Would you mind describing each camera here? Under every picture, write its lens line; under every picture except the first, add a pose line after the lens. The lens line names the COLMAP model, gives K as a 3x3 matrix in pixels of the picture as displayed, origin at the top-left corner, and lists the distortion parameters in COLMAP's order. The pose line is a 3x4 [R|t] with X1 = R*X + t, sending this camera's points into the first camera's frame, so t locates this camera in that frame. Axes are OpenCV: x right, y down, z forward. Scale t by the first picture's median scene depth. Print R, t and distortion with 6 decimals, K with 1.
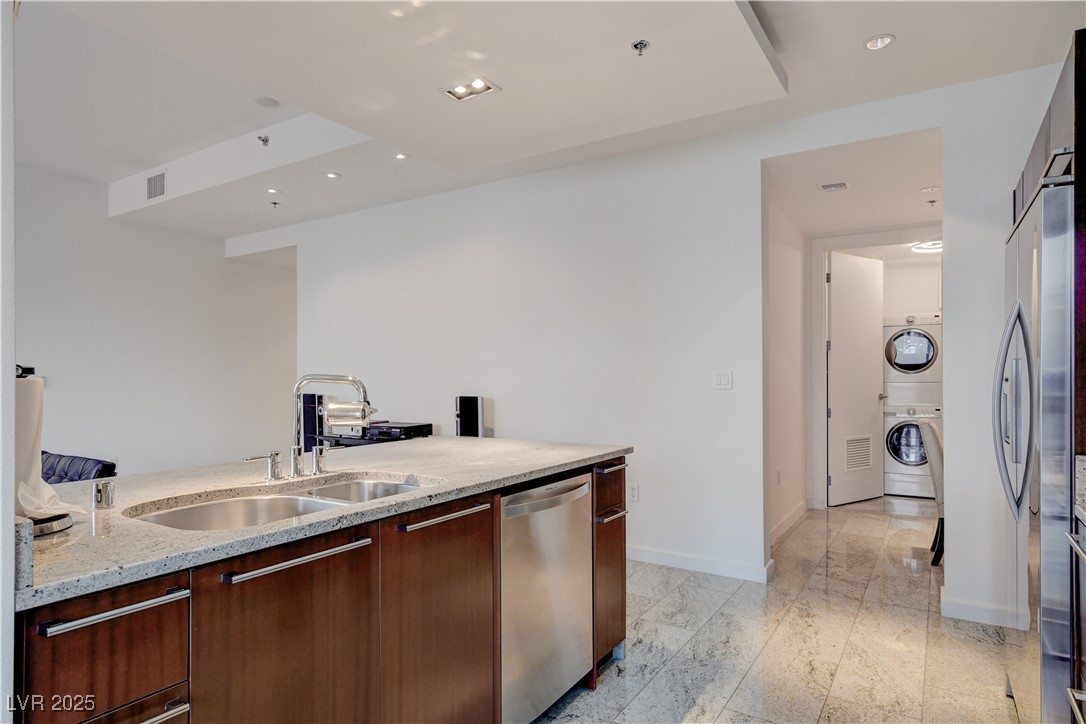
lens RADIAL K [[628.1, 0, 530.9], [0, 628.1, 371.3], [0, 0, 1]] dist [-0.003691, -0.007103]
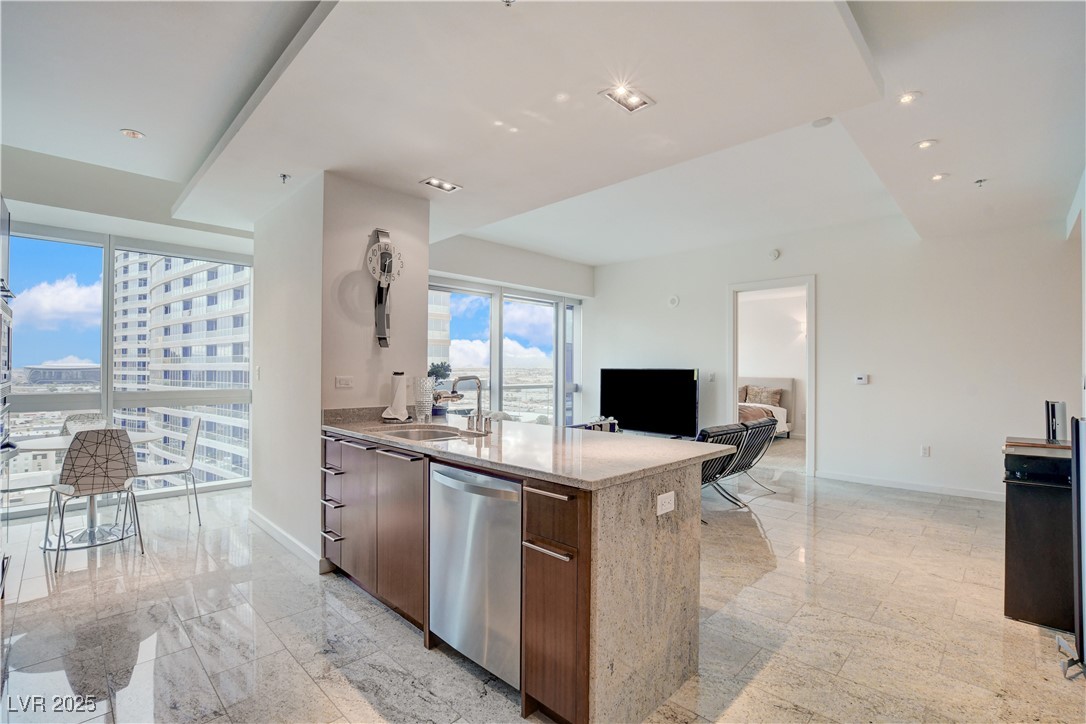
lens RADIAL K [[490.4, 0, 539.9], [0, 490.4, 365.1], [0, 0, 1]] dist [-0.024358, -0.000979]
pose [[-0.200356, -0.009710, -0.979675, 0.613841], [0.001588, 0.999946, -0.010236, -0.007712], [0.979722, -0.003606, -0.200329, 0.888302]]
